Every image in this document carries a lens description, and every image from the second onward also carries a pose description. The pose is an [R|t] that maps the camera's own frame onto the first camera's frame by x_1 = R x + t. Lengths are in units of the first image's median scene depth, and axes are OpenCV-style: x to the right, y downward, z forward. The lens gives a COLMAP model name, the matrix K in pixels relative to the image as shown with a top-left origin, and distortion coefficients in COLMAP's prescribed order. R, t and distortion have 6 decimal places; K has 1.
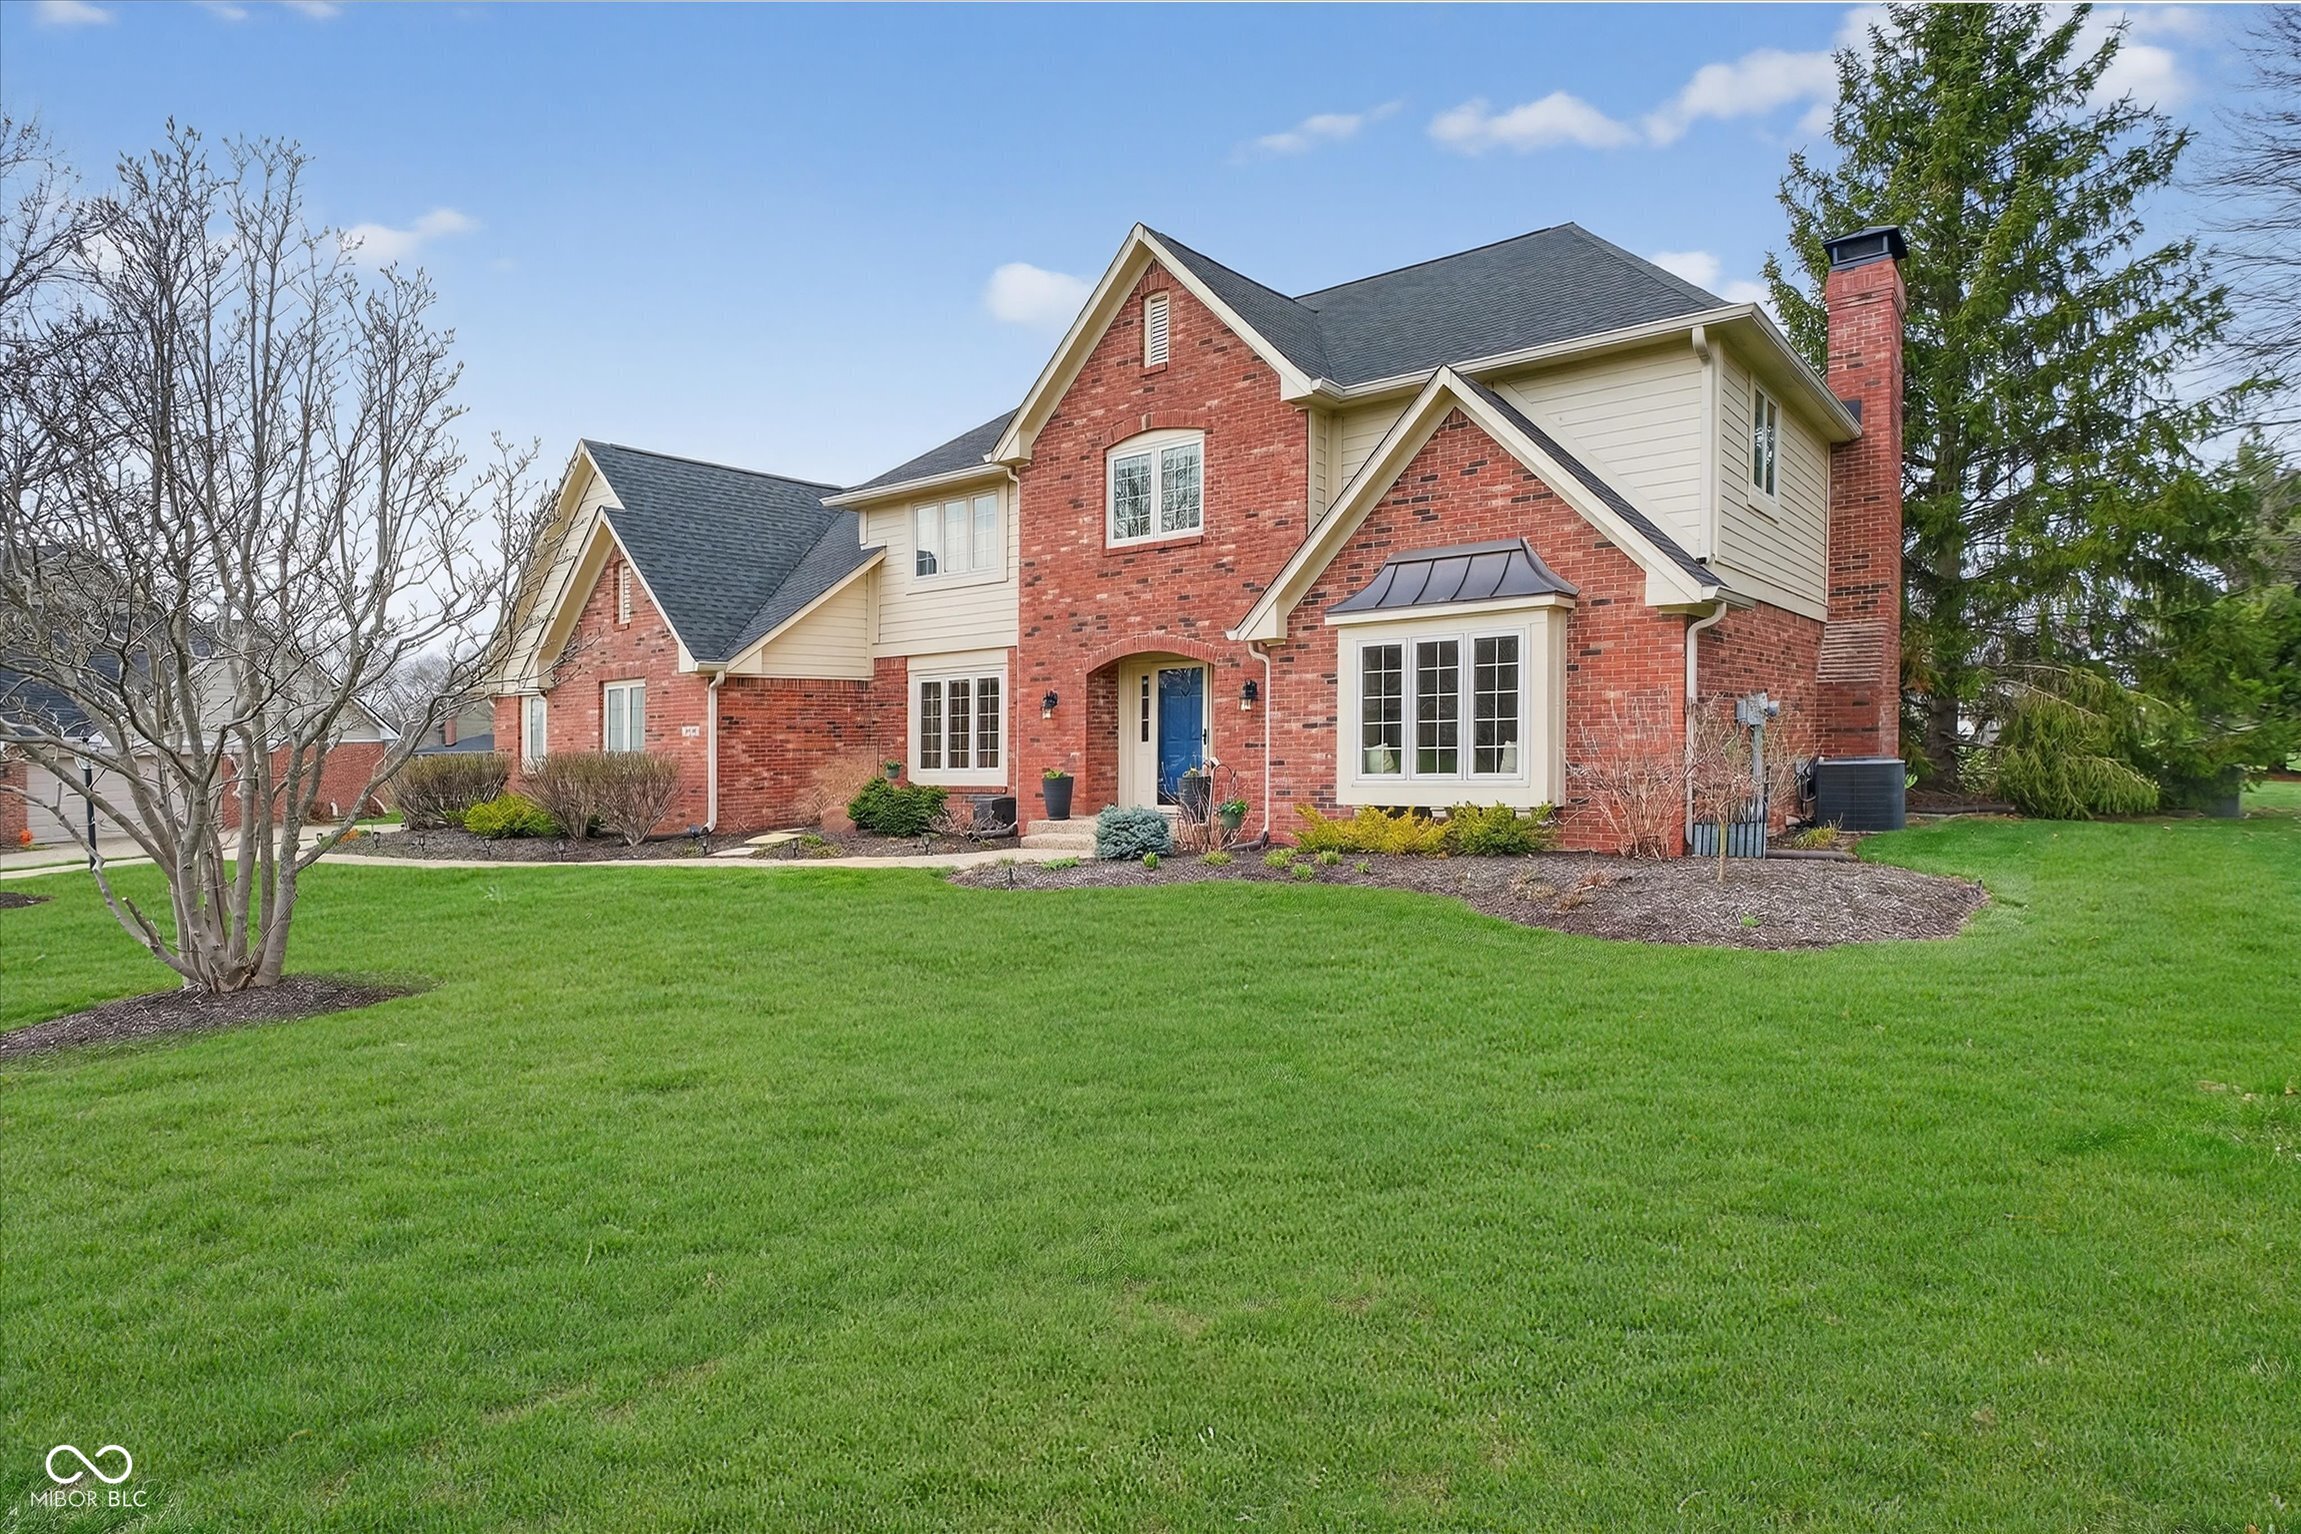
lens RADIAL K [[1227.3, 0, 1157.8], [0, 1227.3, 771.4], [0, 0, 1]] dist [0.004889, 0.001186]
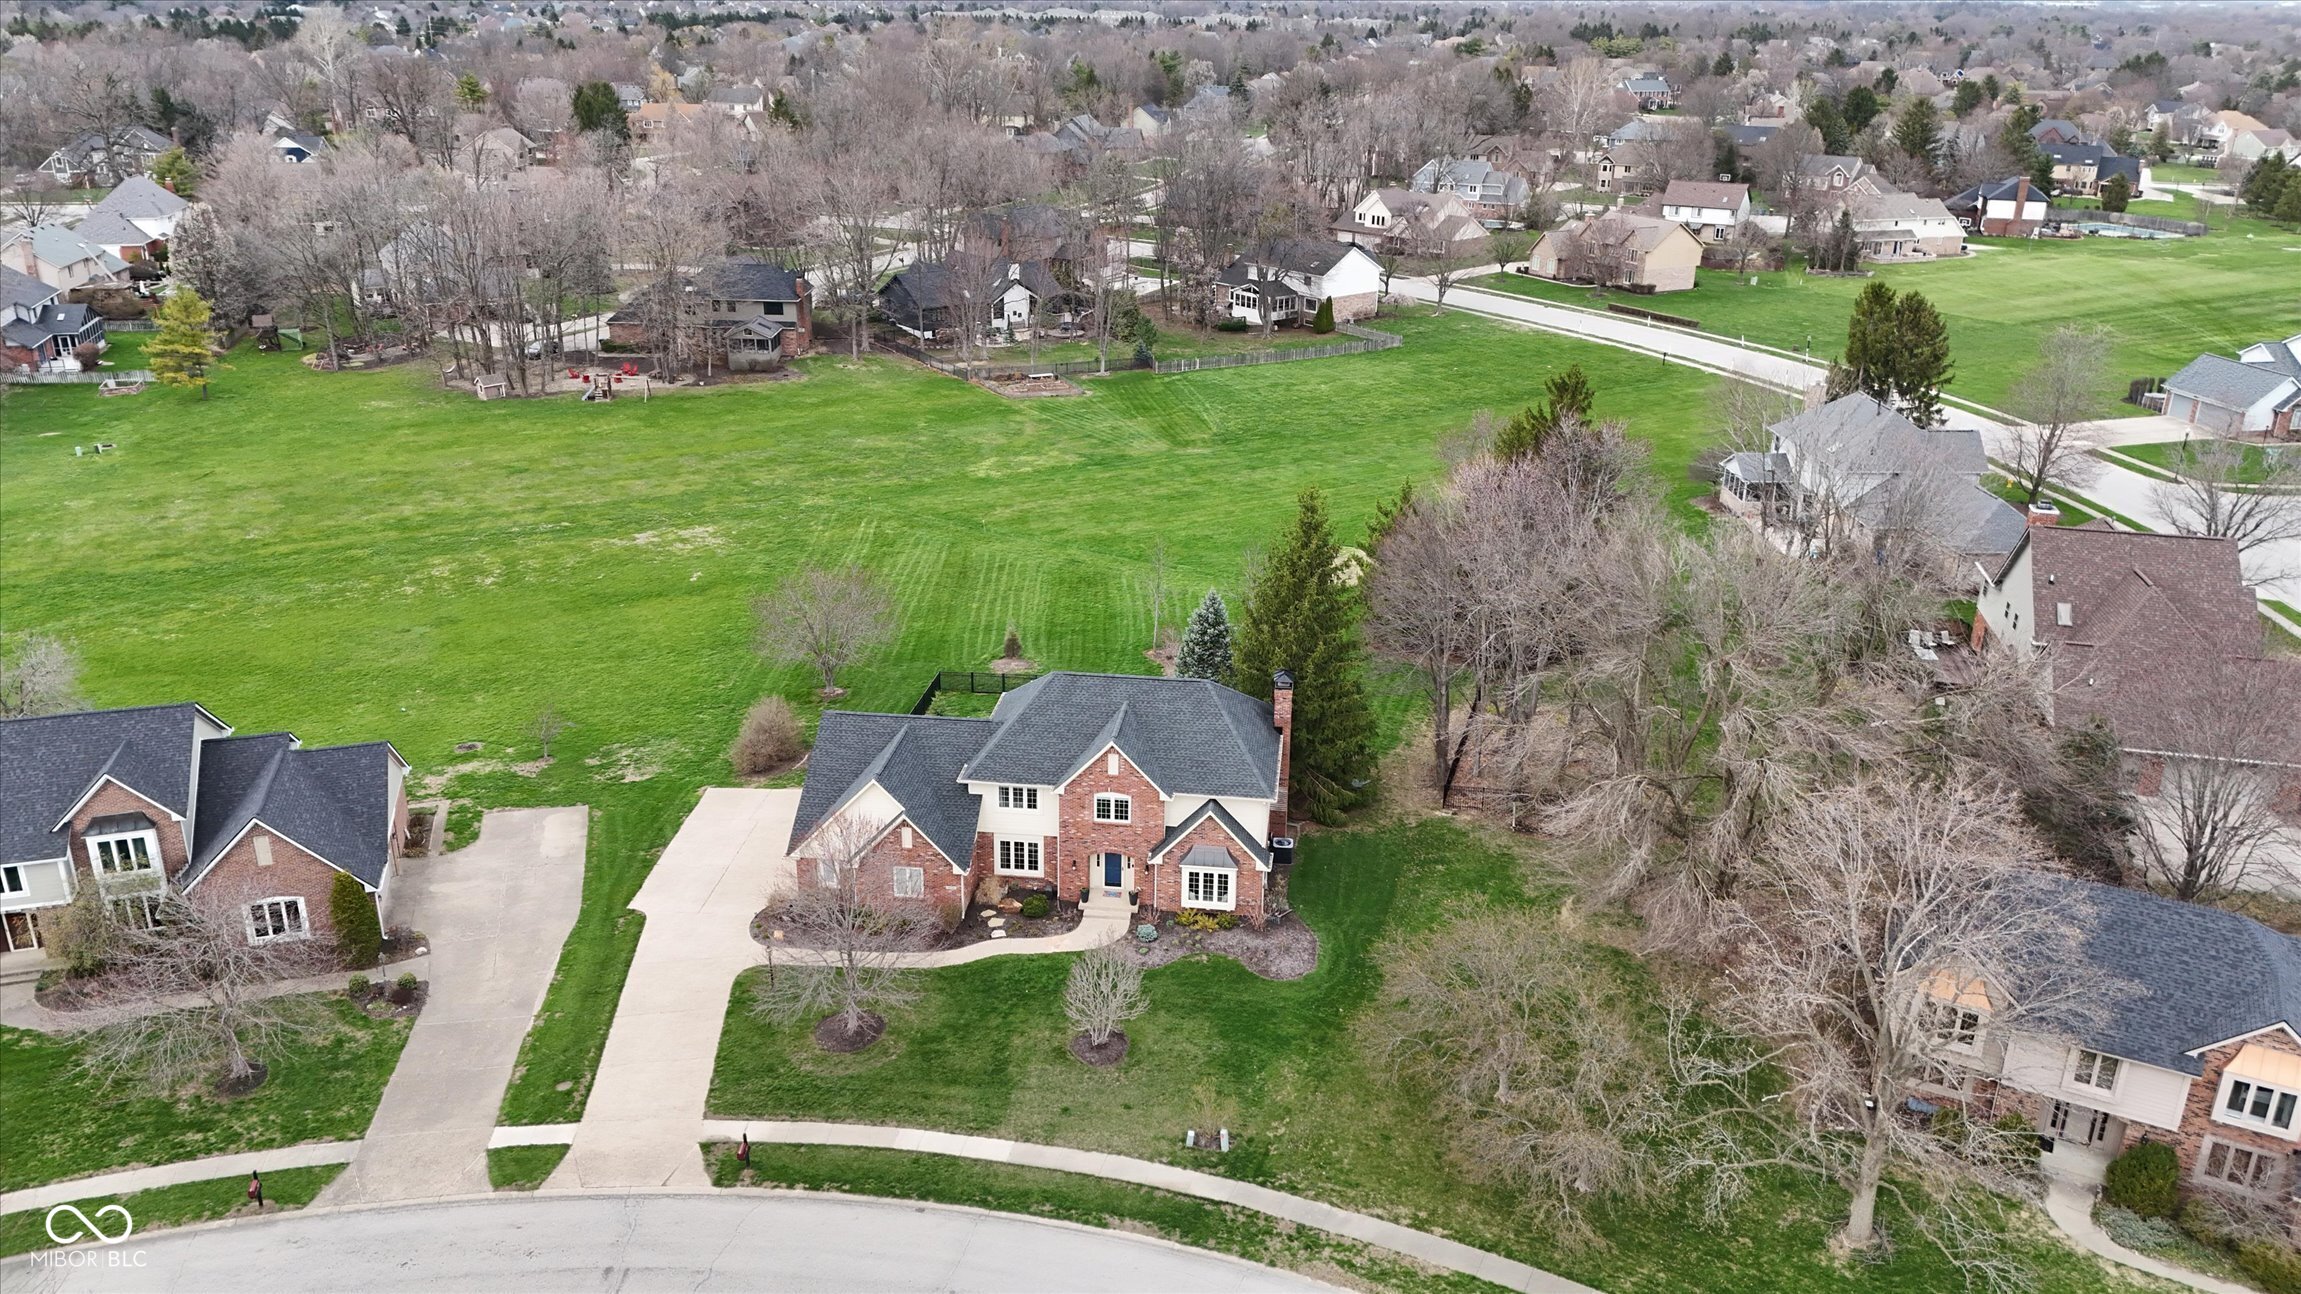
lens RADIAL K [[1692.2, 0, 1159.0], [0, 1692.2, 607.5], [0, 0, 1]] dist [0.088998, -0.099531]
pose [[0.865897, -0.153206, 0.476183, -1.969863], [-0.014815, 0.943671, 0.330554, -2.231862], [-0.500003, -0.293281, 0.814852, -2.612518]]
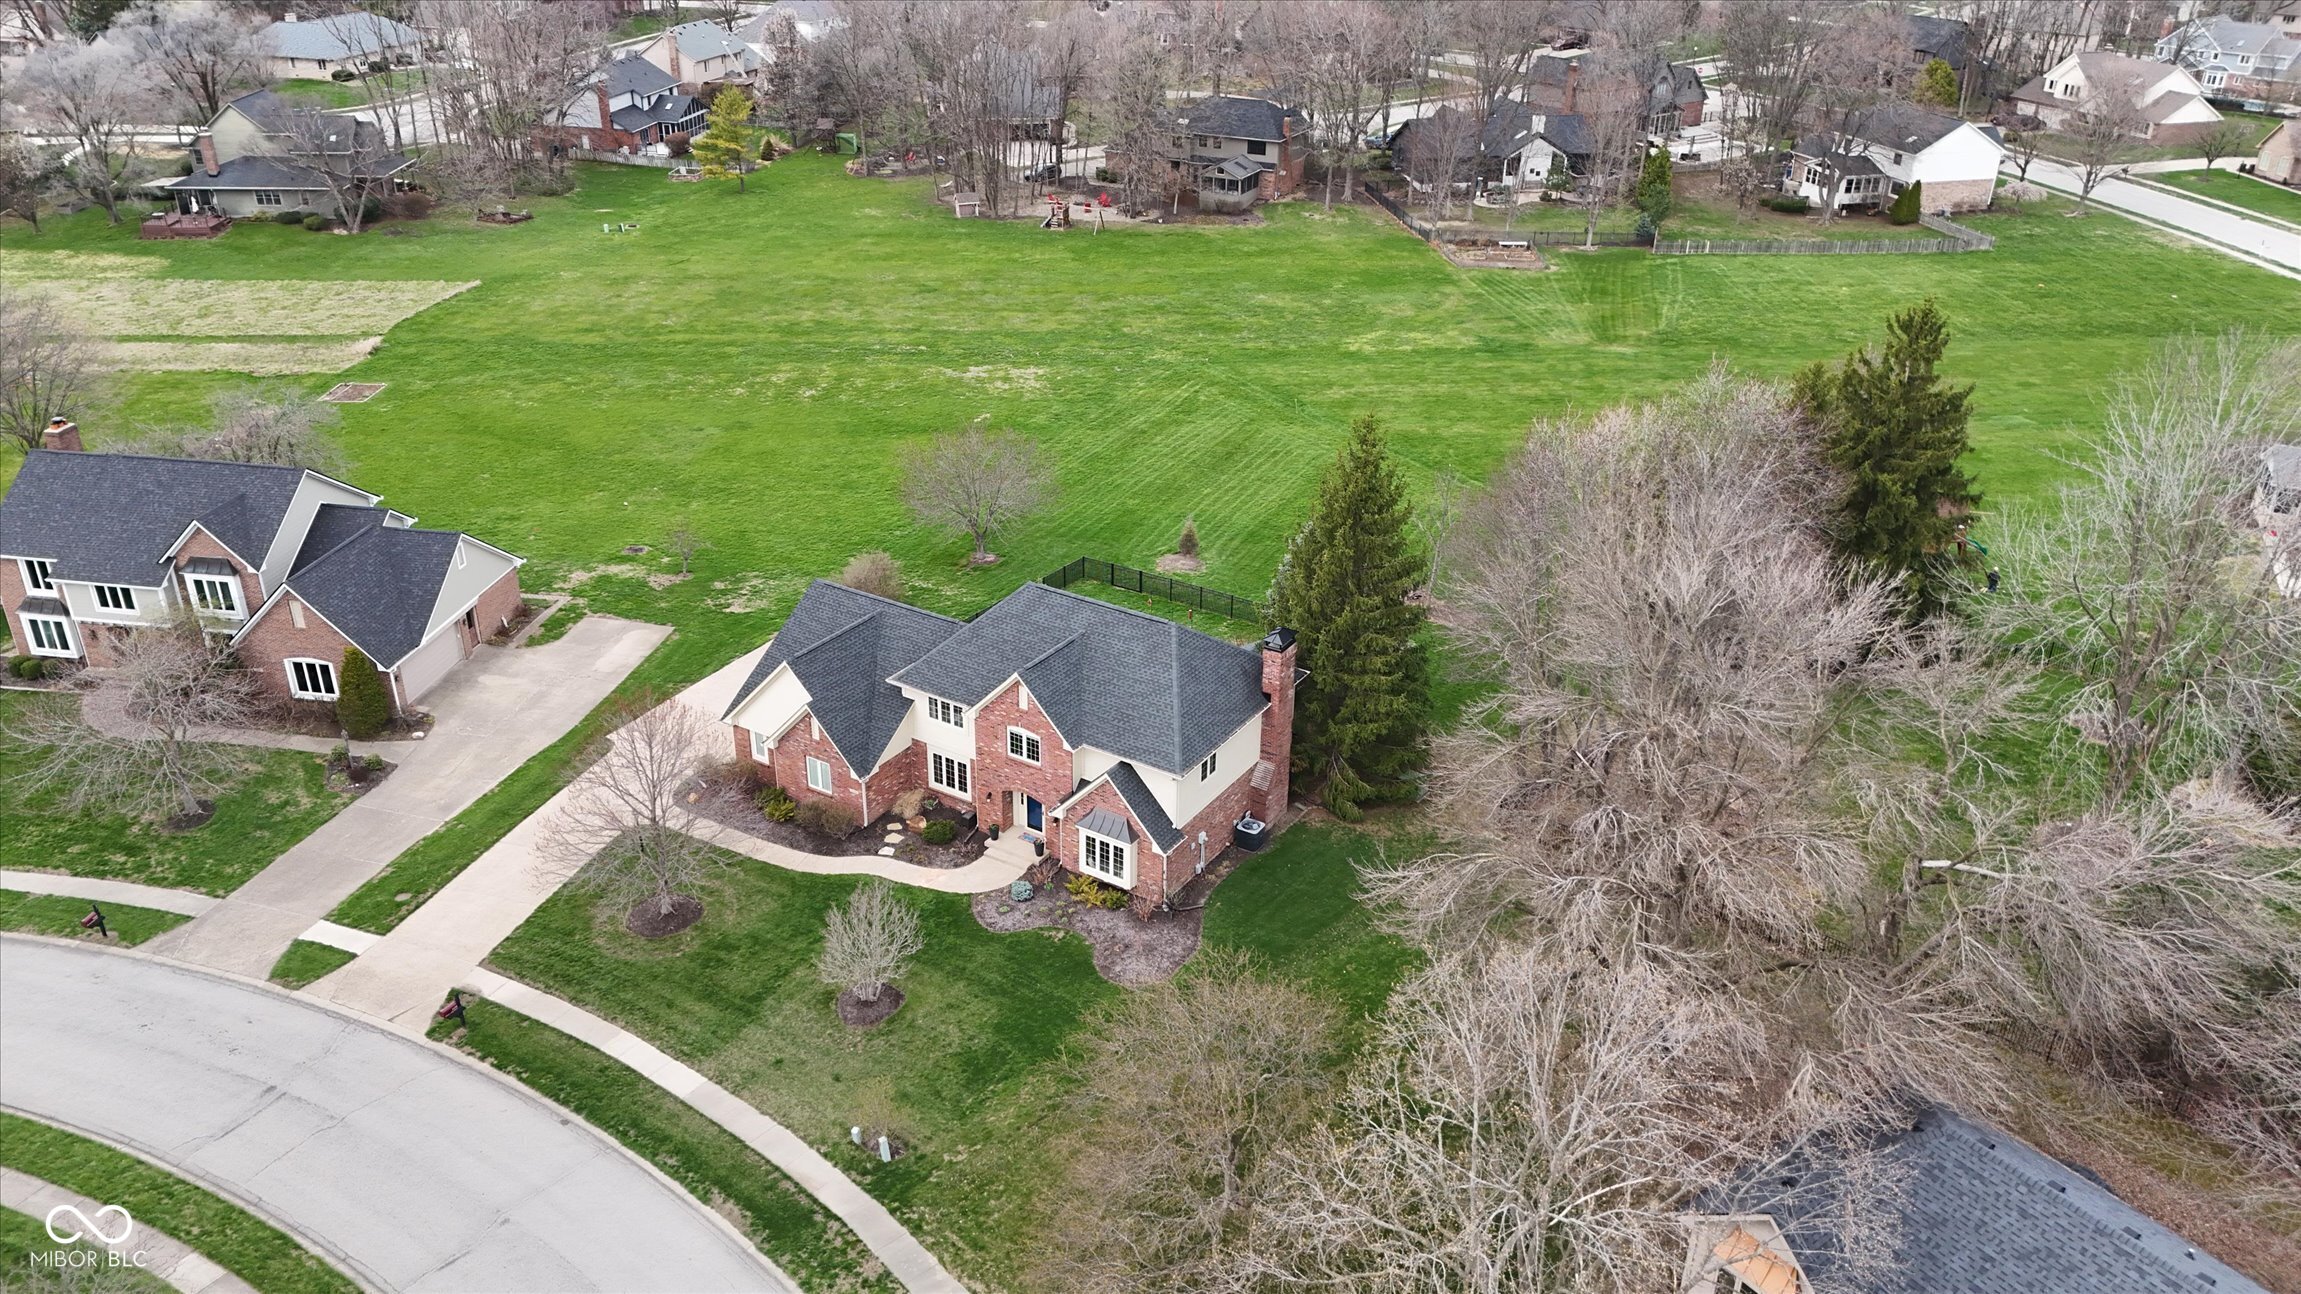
lens RADIAL K [[1679.3, 0, 1162.5], [0, 1679.3, 643.5], [0, 0, 1]] dist [0.088591, -0.117804]
pose [[0.996753, -0.016533, 0.078809, 0.013303], [-0.019728, 0.898738, 0.438043, -2.191700], [-0.078071, -0.438175, 0.895493, -2.498109]]
